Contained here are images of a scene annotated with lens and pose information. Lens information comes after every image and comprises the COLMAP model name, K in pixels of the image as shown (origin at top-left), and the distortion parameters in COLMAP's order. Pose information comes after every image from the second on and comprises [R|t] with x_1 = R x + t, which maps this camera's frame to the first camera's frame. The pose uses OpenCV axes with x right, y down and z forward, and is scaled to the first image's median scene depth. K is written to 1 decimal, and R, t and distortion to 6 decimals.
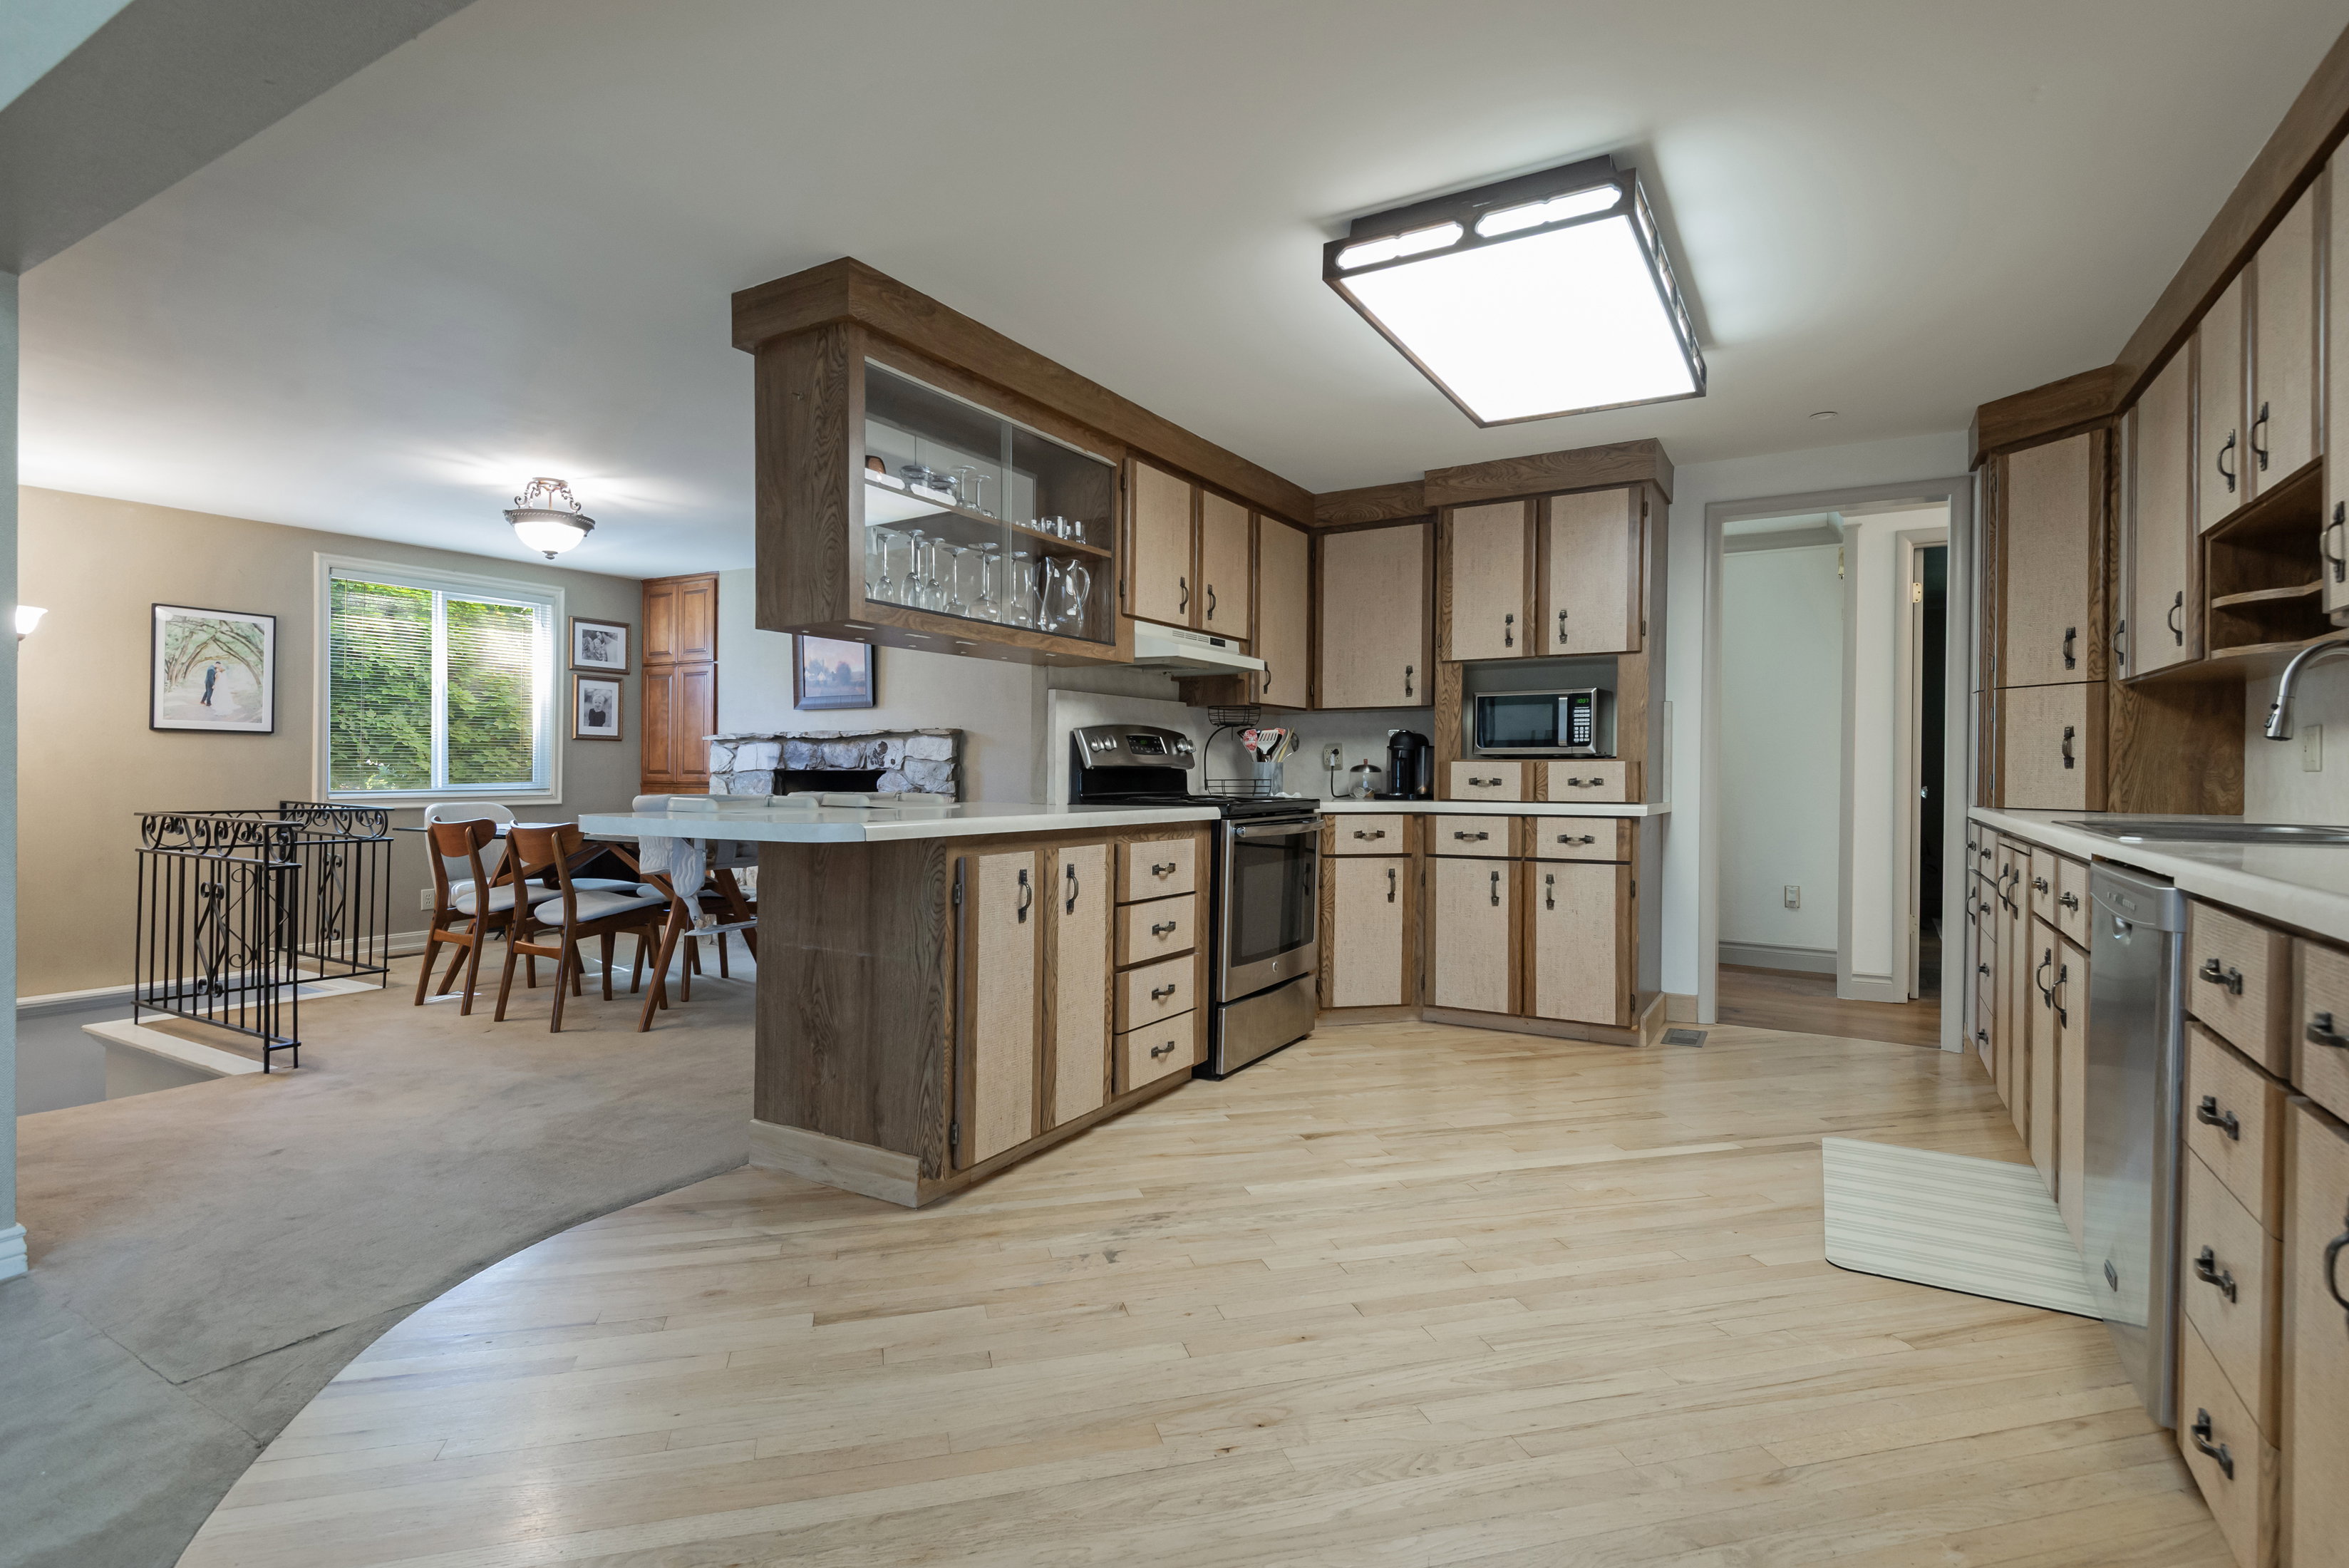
lens RADIAL K [[1129.9, 0, 1200.2], [0, 1129.9, 754.6], [0, 0, 1]] dist [0.008263, -0.004361]
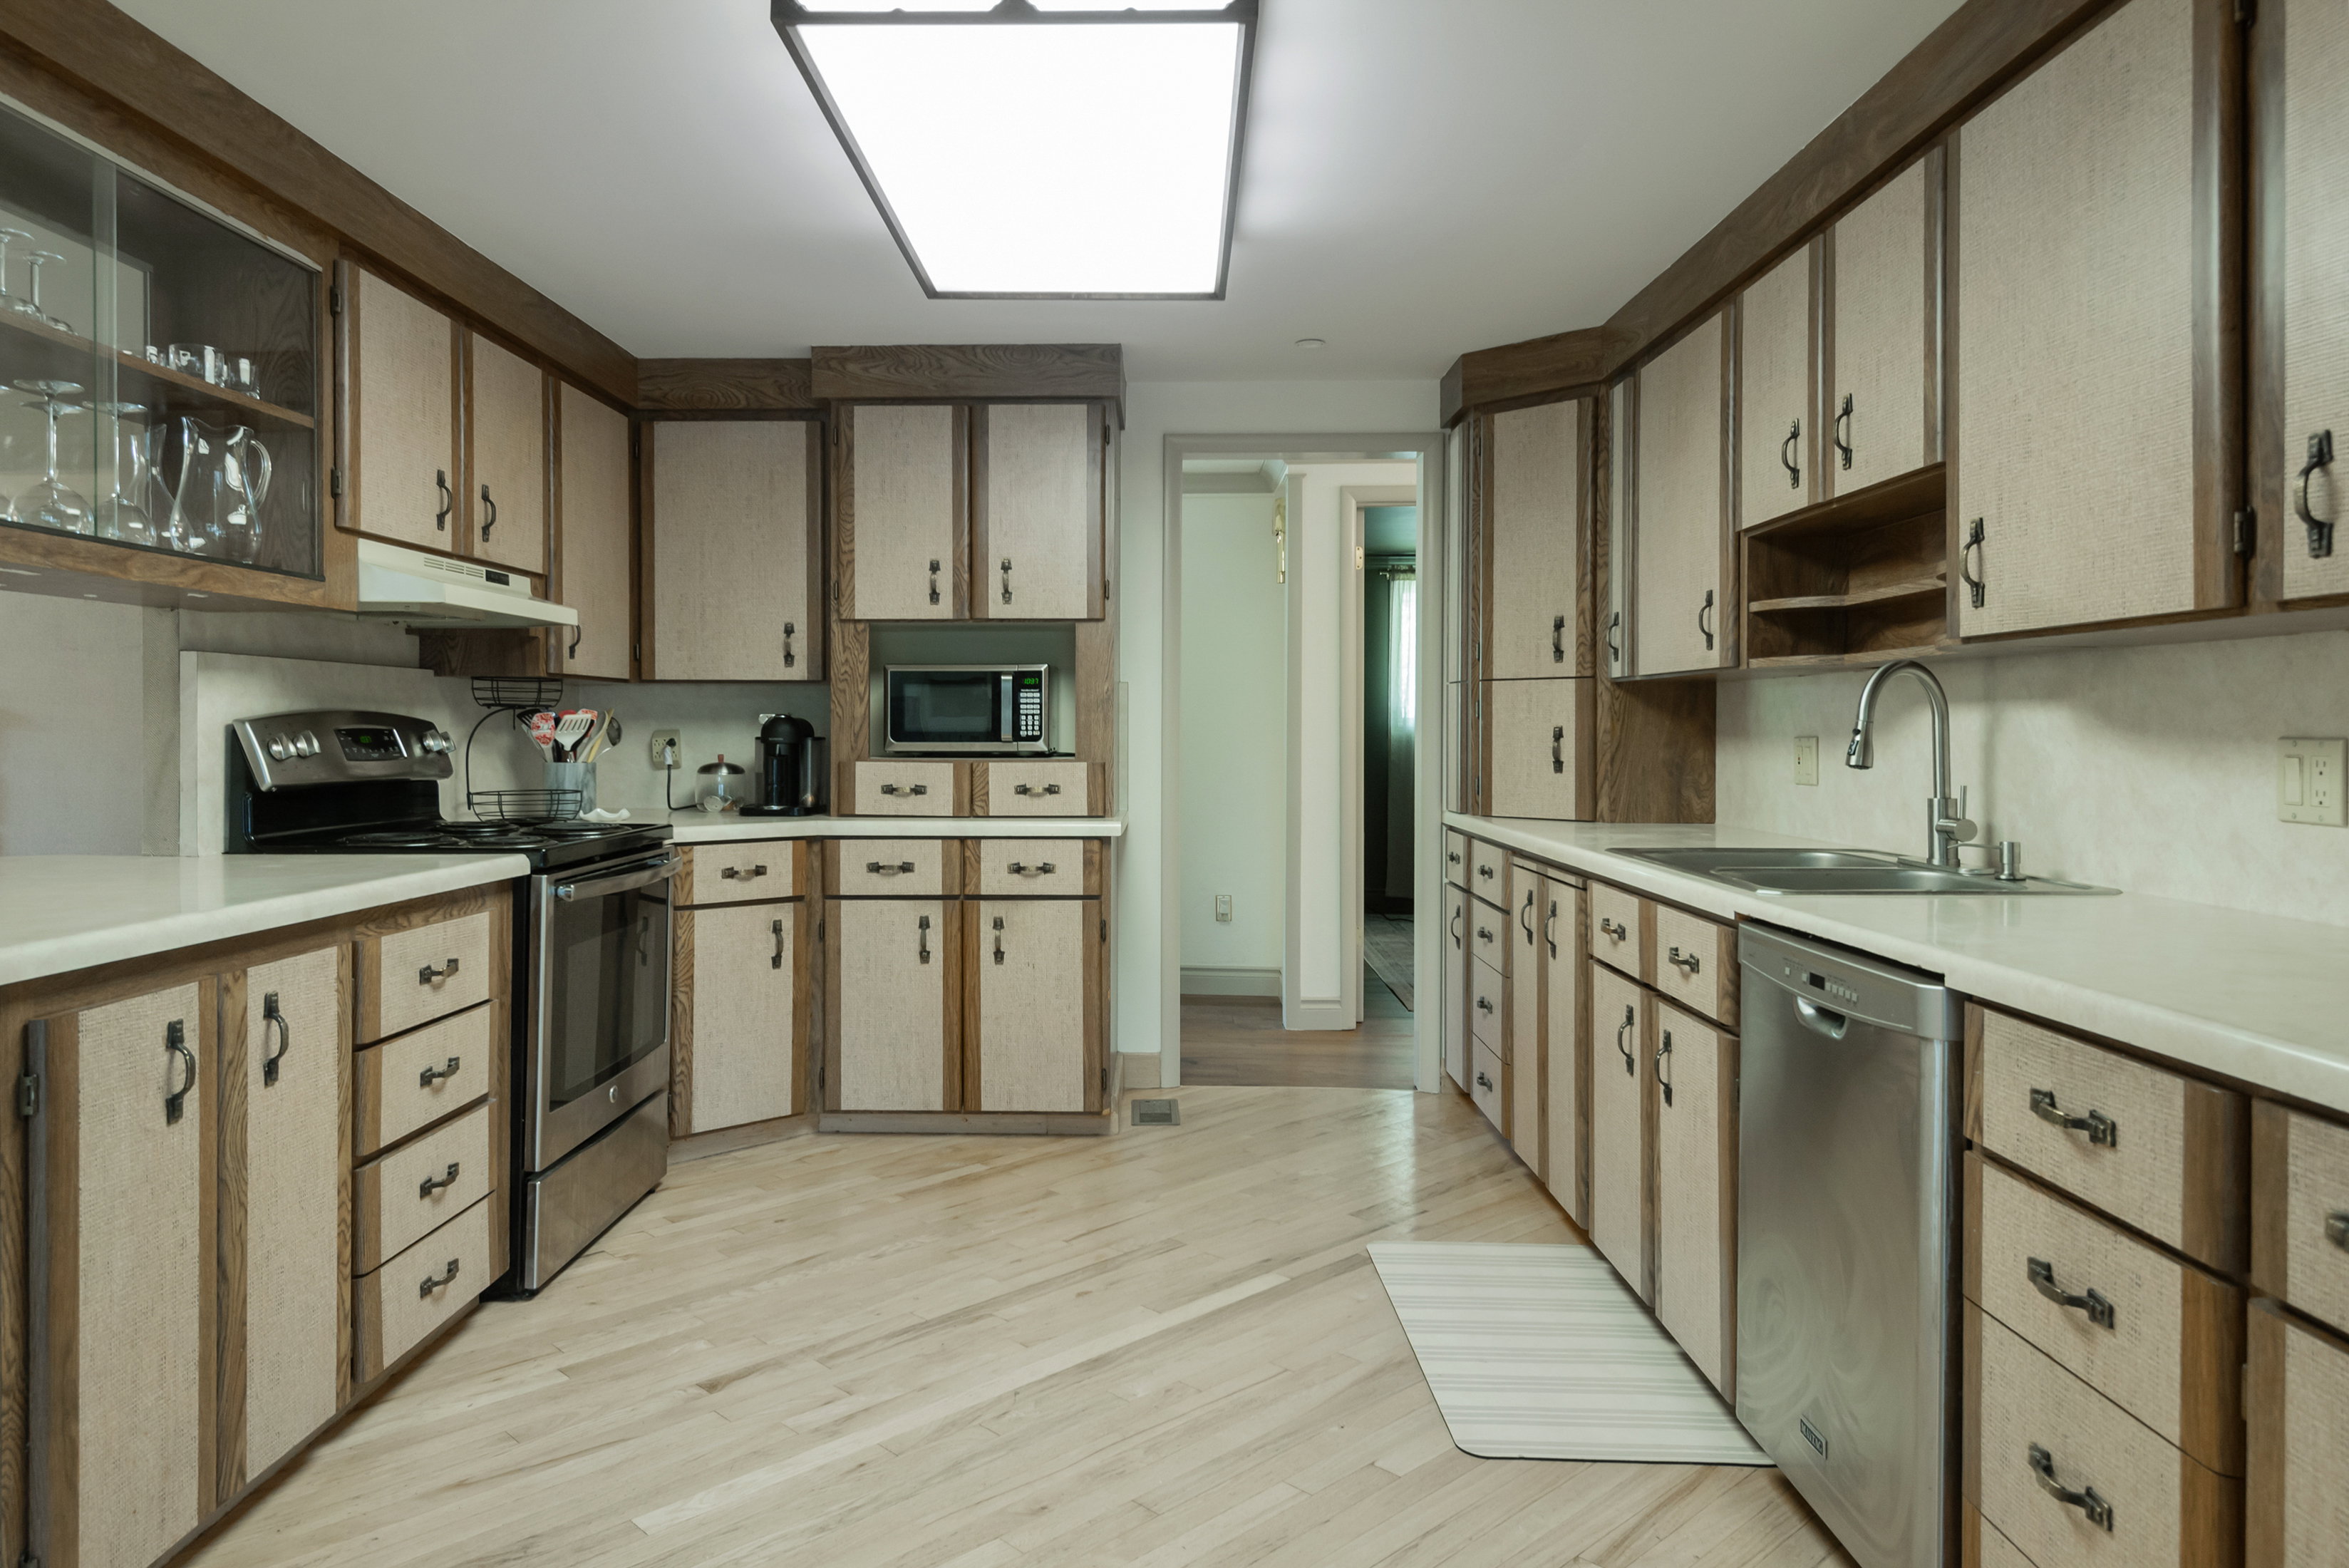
lens RADIAL K [[1411.1, 0, 1126.9], [0, 1411.1, 727.9], [0, 0, 1]] dist [0.018050, -0.016351]
pose [[0.877652, -0.002984, 0.479290, -0.061135], [-0.004800, 0.999876, 0.015016, -0.033134], [-0.479275, -0.015479, 0.877528, 0.156083]]
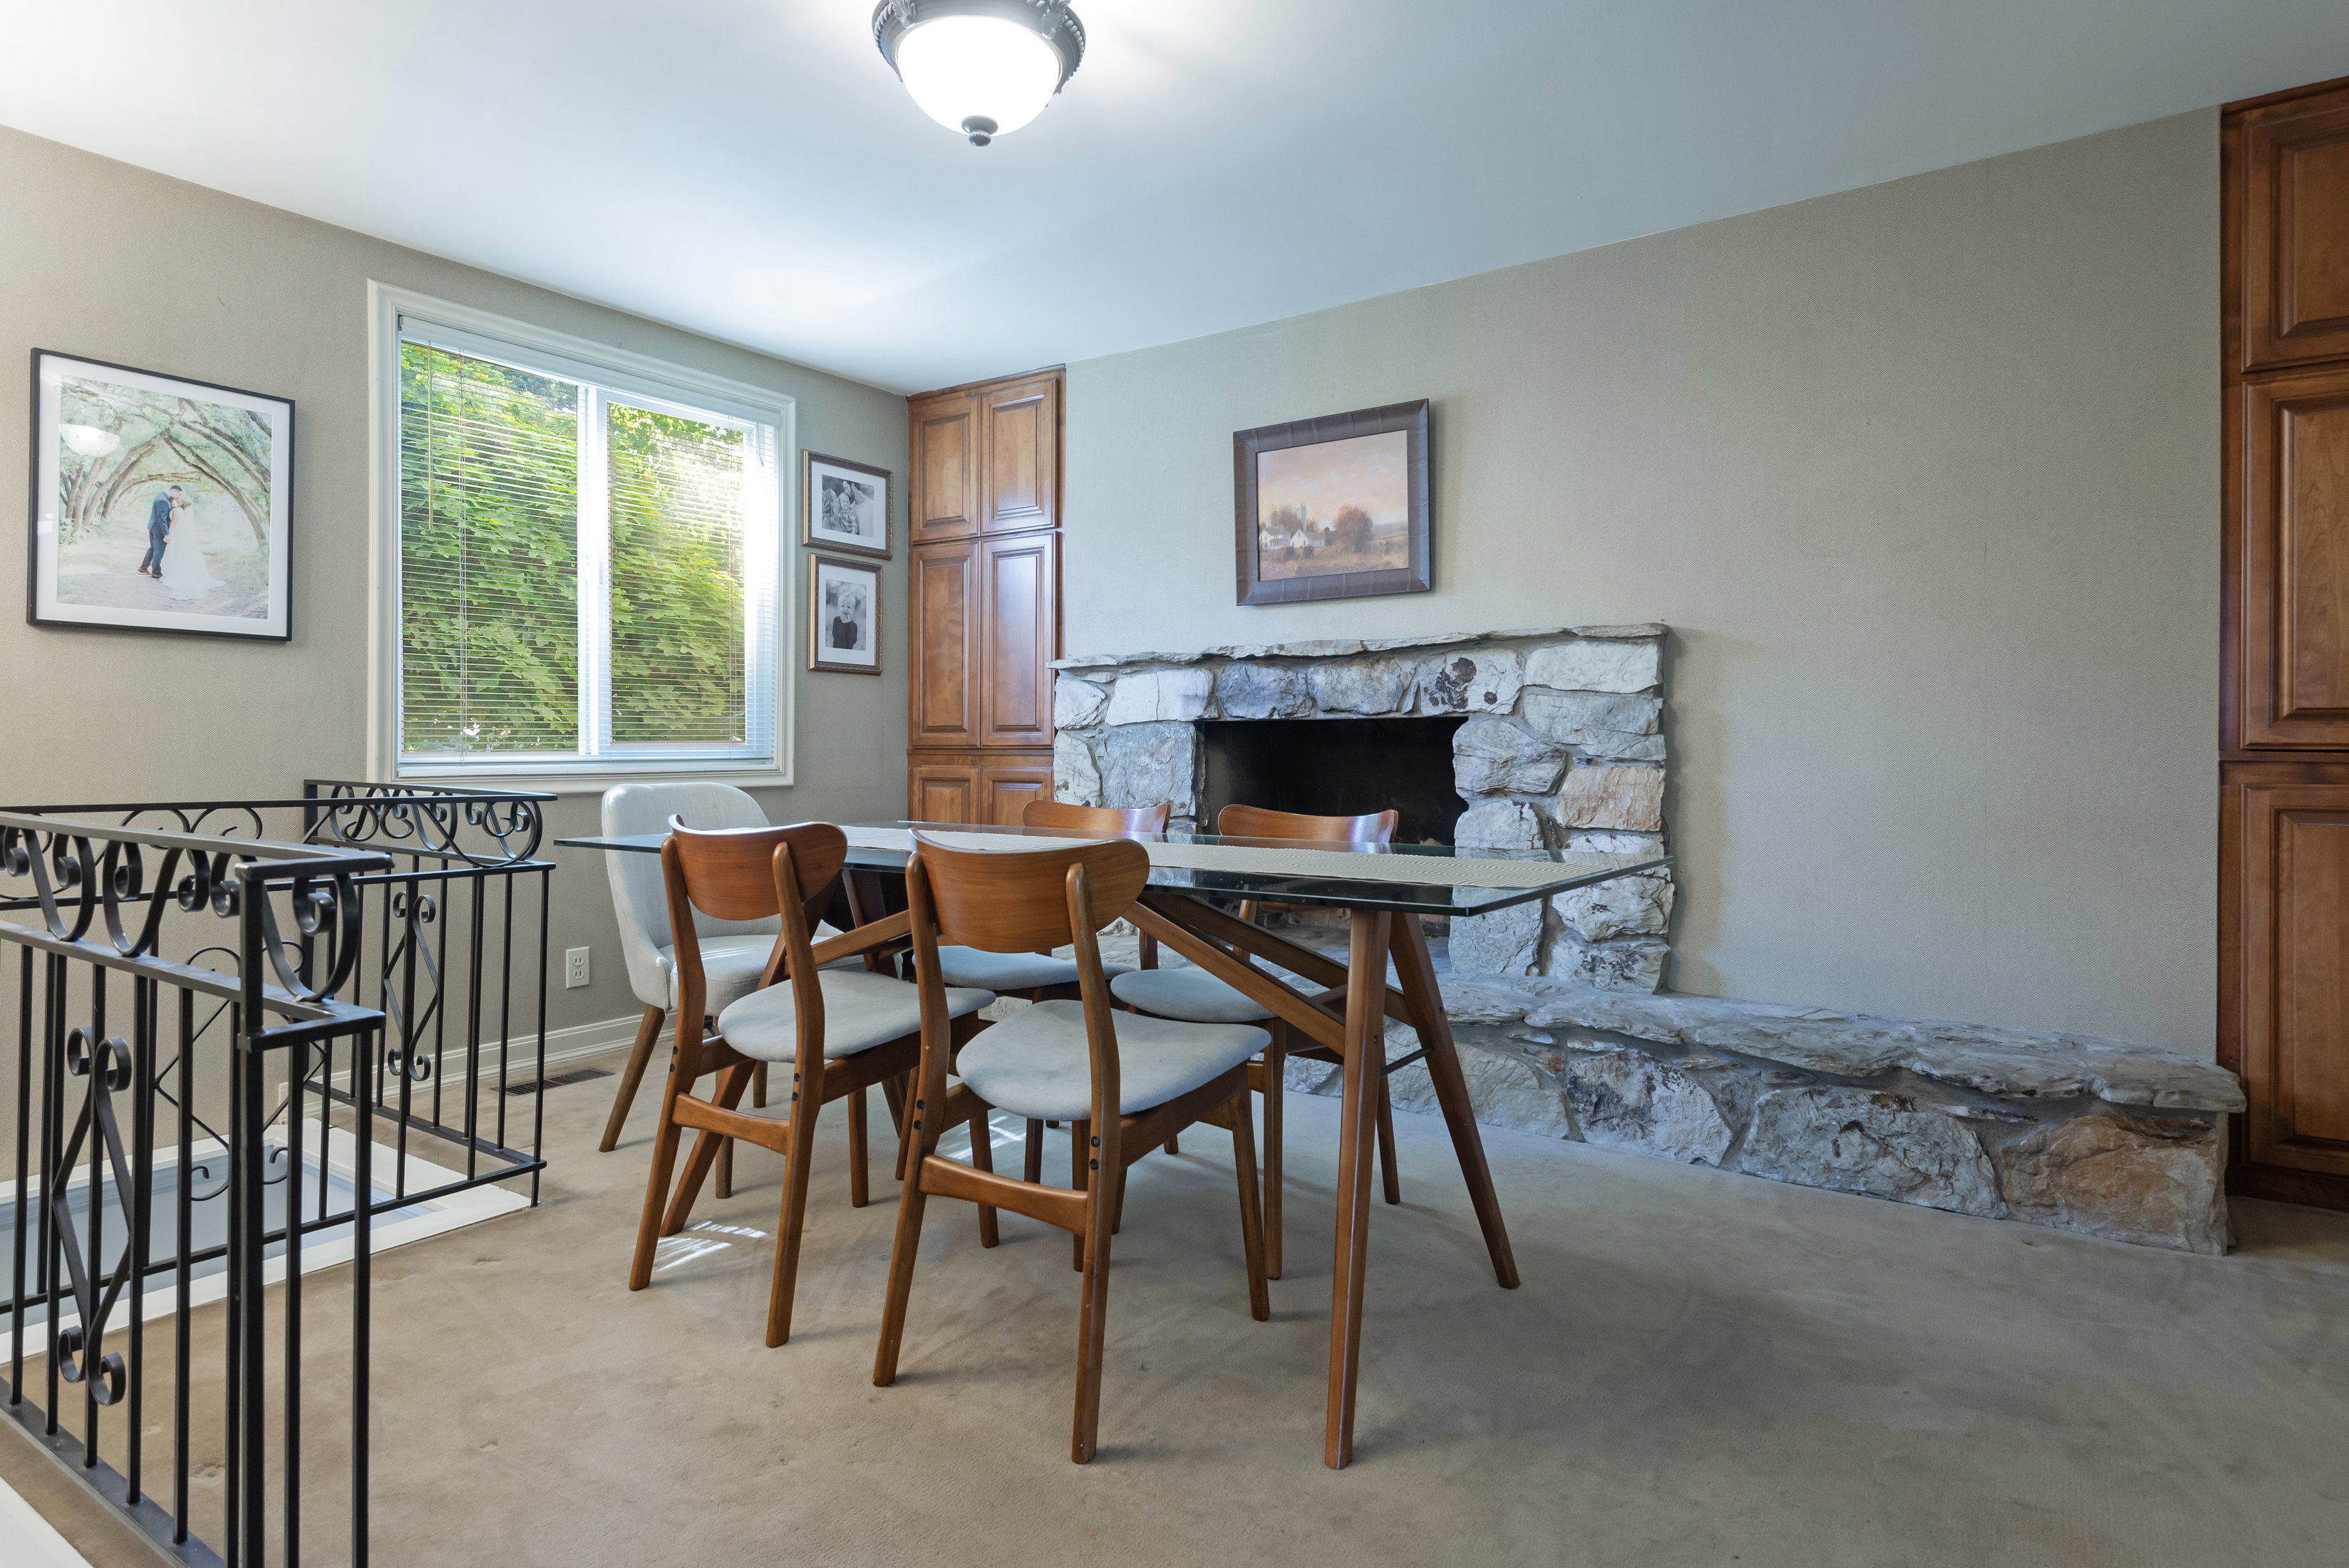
lens RADIAL K [[1223.2, 0, 1211.2], [0, 1223.2, 727.8], [0, 0, 1]] dist [0.017734, -0.012097]
pose [[0.998745, -0.005587, -0.049763, -0.568559], [0.005546, 0.999984, -0.000972, 0.029762], [0.049767, 0.000695, 0.998761, 0.705263]]
